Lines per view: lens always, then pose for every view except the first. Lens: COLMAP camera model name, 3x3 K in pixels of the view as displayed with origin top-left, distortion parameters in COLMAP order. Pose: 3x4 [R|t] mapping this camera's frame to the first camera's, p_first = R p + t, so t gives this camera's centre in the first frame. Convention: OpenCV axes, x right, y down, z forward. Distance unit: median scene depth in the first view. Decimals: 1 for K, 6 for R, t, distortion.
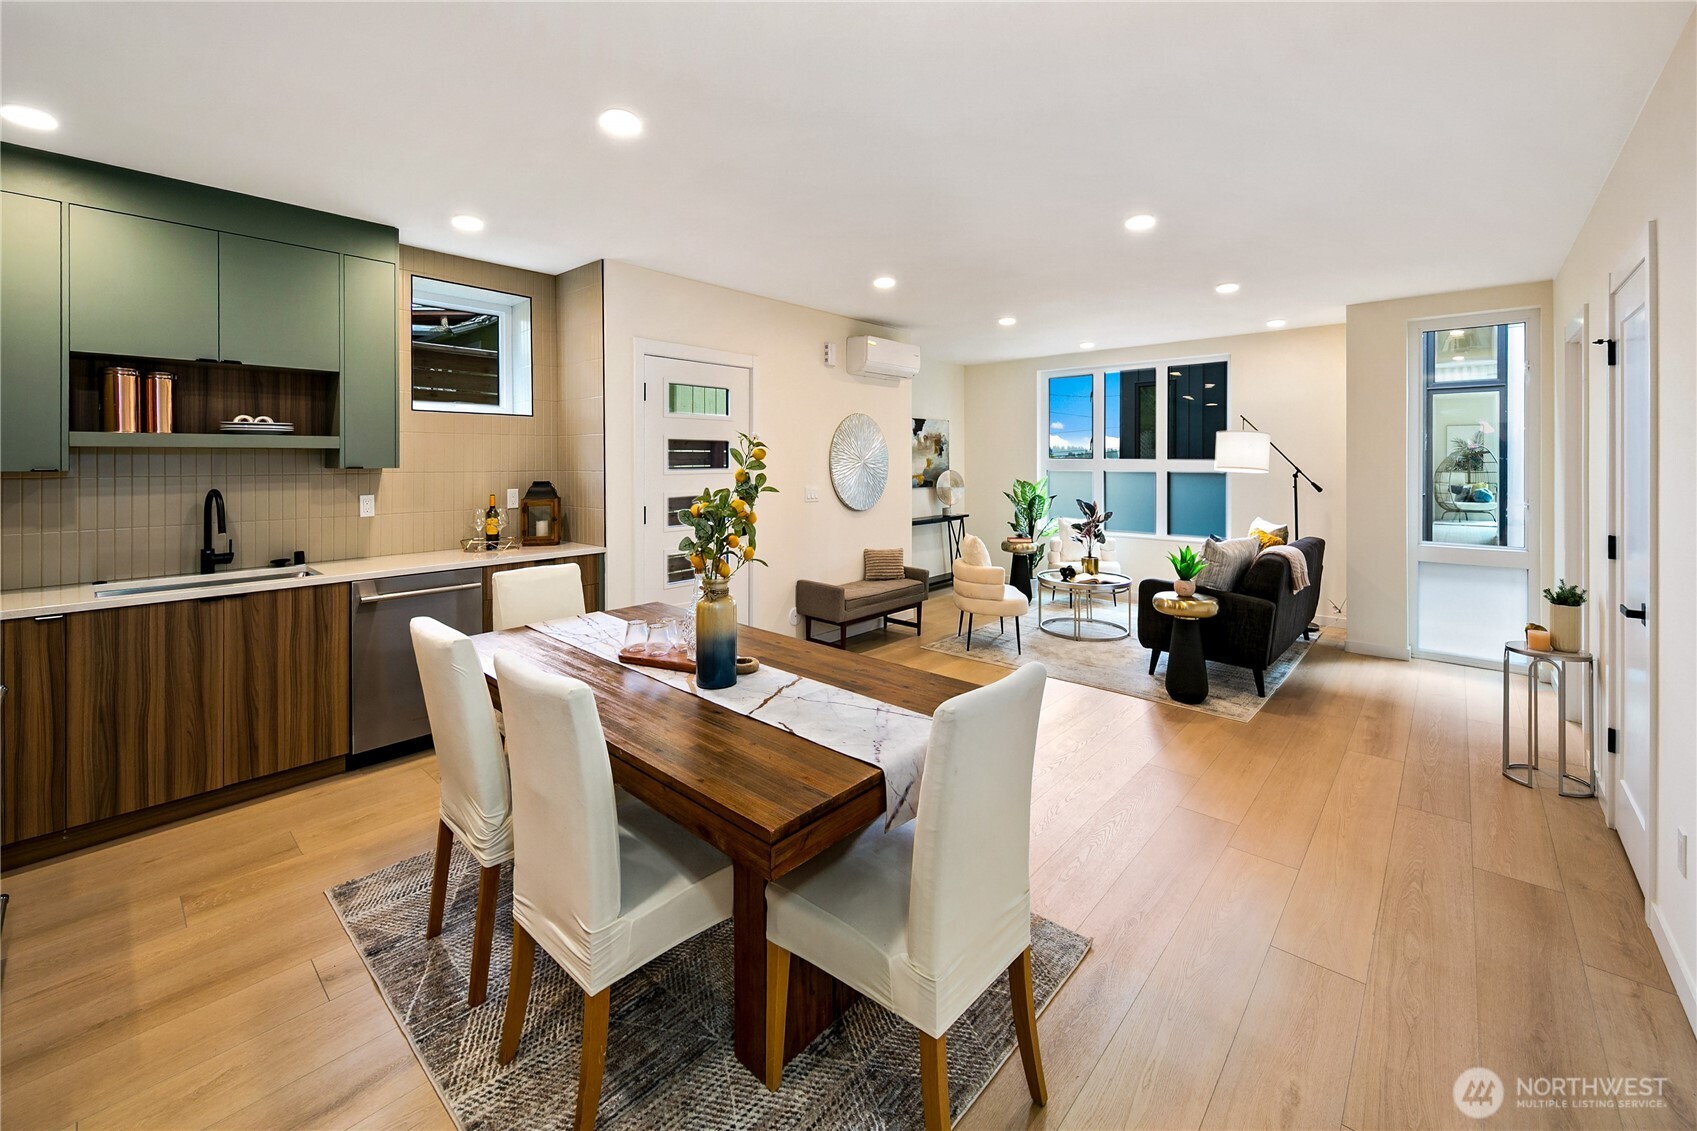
lens RADIAL K [[685.3, 0, 846.3], [0, 685.3, 463.7], [0, 0, 1]] dist [-0.001828, -0.000447]
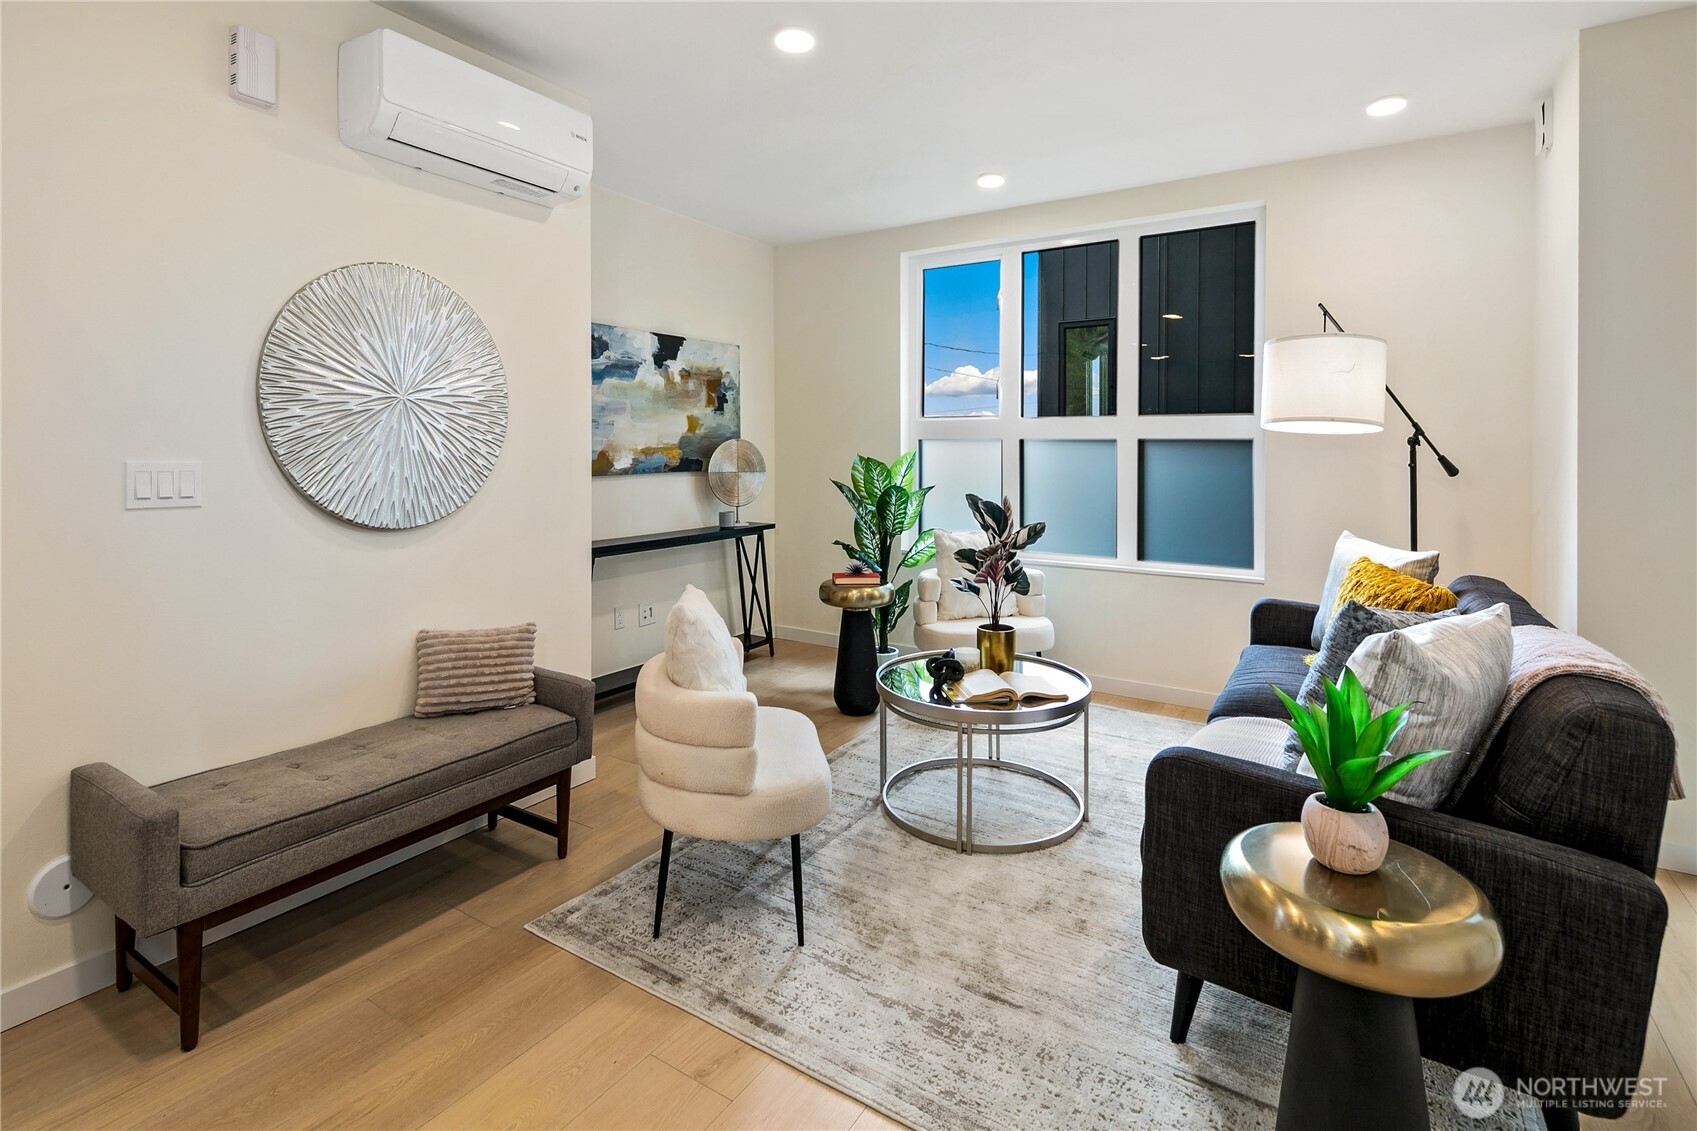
lens RADIAL K [[804.5, 0, 848.1], [0, 804.5, 454.7], [0, 0, 1]] dist [0.002880, 0.000483]
pose [[0.987349, 0.001143, 0.158555, 0.154289], [-0.001596, 0.999995, 0.002732, 0.021691], [-0.158551, -0.002951, 0.987346, 0.433155]]
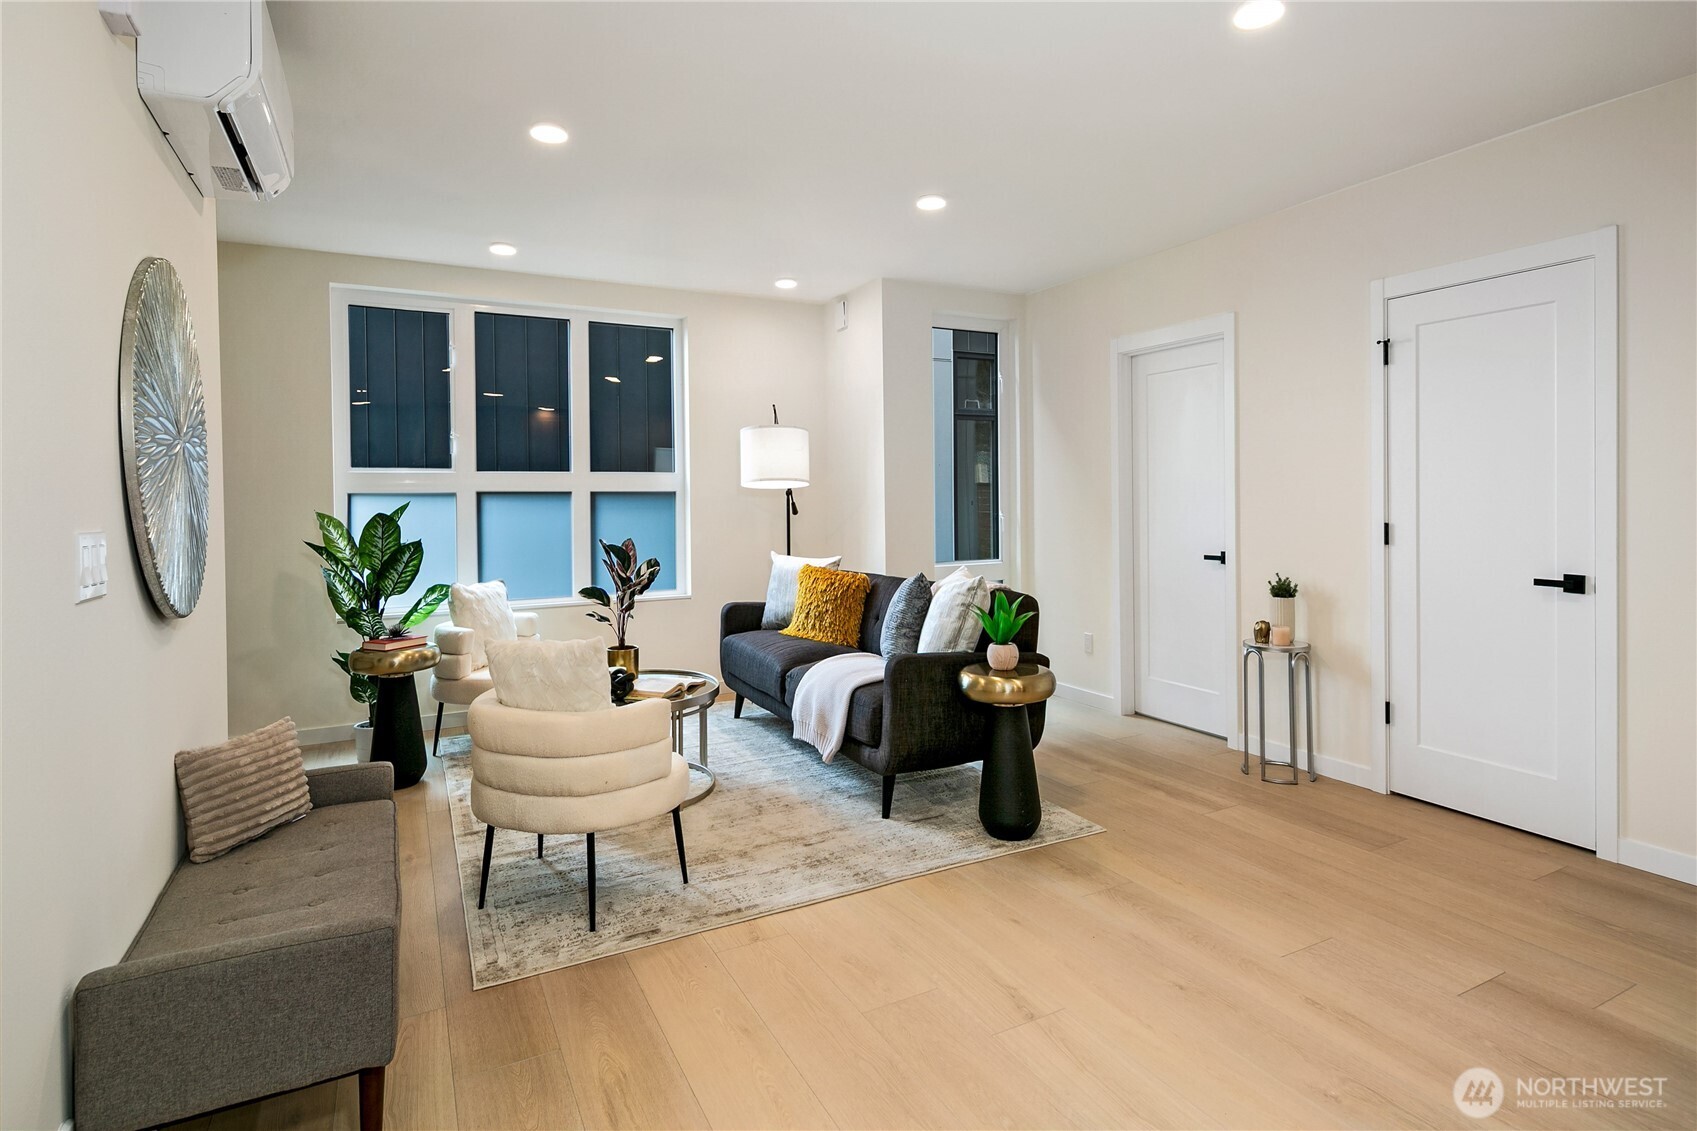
lens RADIAL K [[876.3, 0, 850.9], [0, 876.3, 500.1], [0, 0, 1]] dist [-0.001059, -0.000202]
pose [[0.349169, -0.010664, 0.936999, -0.185042], [0.017404, 0.999837, 0.004894, 0.018937], [-0.936898, 0.014599, 0.349298, 0.505770]]
